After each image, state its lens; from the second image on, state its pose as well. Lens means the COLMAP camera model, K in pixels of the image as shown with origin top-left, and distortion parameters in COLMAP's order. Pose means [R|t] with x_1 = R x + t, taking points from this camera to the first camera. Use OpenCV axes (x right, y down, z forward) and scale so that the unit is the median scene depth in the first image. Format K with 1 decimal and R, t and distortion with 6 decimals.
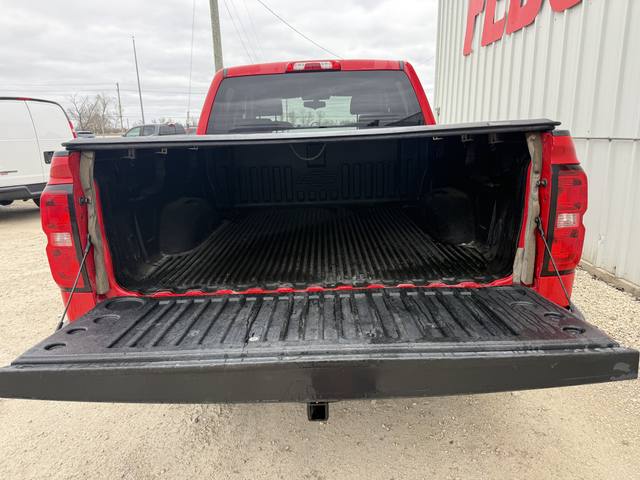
lens RADIAL K [[442.5, 0, 320.0], [0, 442.5, 240.0], [0, 0, 1]] dist [0.035668, -0.049242]
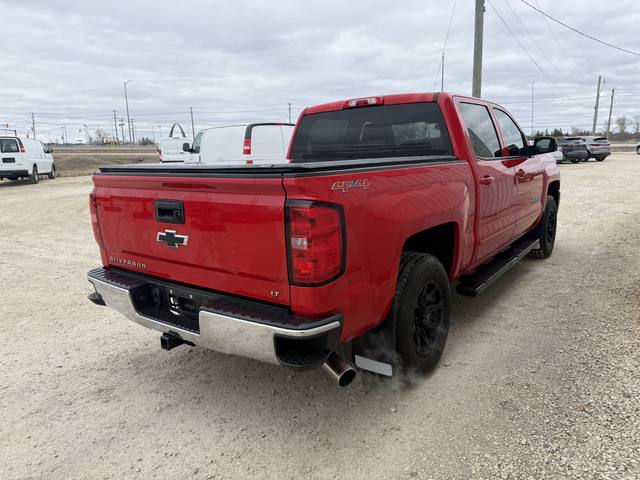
lens RADIAL K [[442.5, 0, 320.0], [0, 442.5, 240.0], [0, 0, 1]] dist [0.035668, -0.049242]
pose [[0.805363, 0.127125, -0.578990, 0.531739], [-0.140178, 0.989874, 0.022355, -0.033728], [0.575969, 0.063157, 0.815028, -0.004989]]
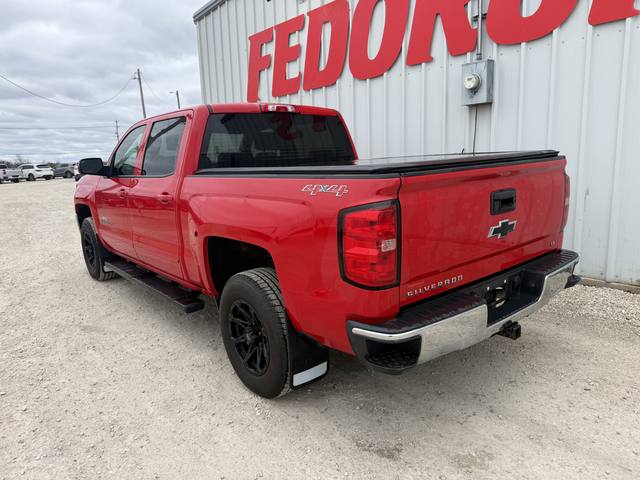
lens RADIAL K [[442.5, 0, 320.0], [0, 442.5, 240.0], [0, 0, 1]] dist [0.035668, -0.049242]
pose [[0.769437, -0.121346, 0.627091, -0.608487], [0.171752, 0.984934, -0.020149, -0.007600], [-0.615198, 0.123208, 0.778686, 0.057348]]
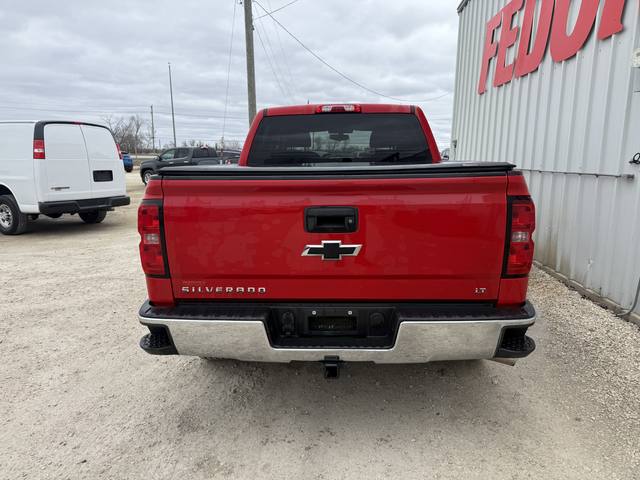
lens RADIAL K [[442.6, 0, 326.1], [0, 442.6, 243.7], [0, 0, 1]] dist [0.036012, -0.049859]
pose [[0.998731, 0.033689, -0.037437, 0.007025], [-0.035348, 0.998380, -0.044577, 0.024959], [0.035874, 0.045844, 0.998304, -0.159827]]
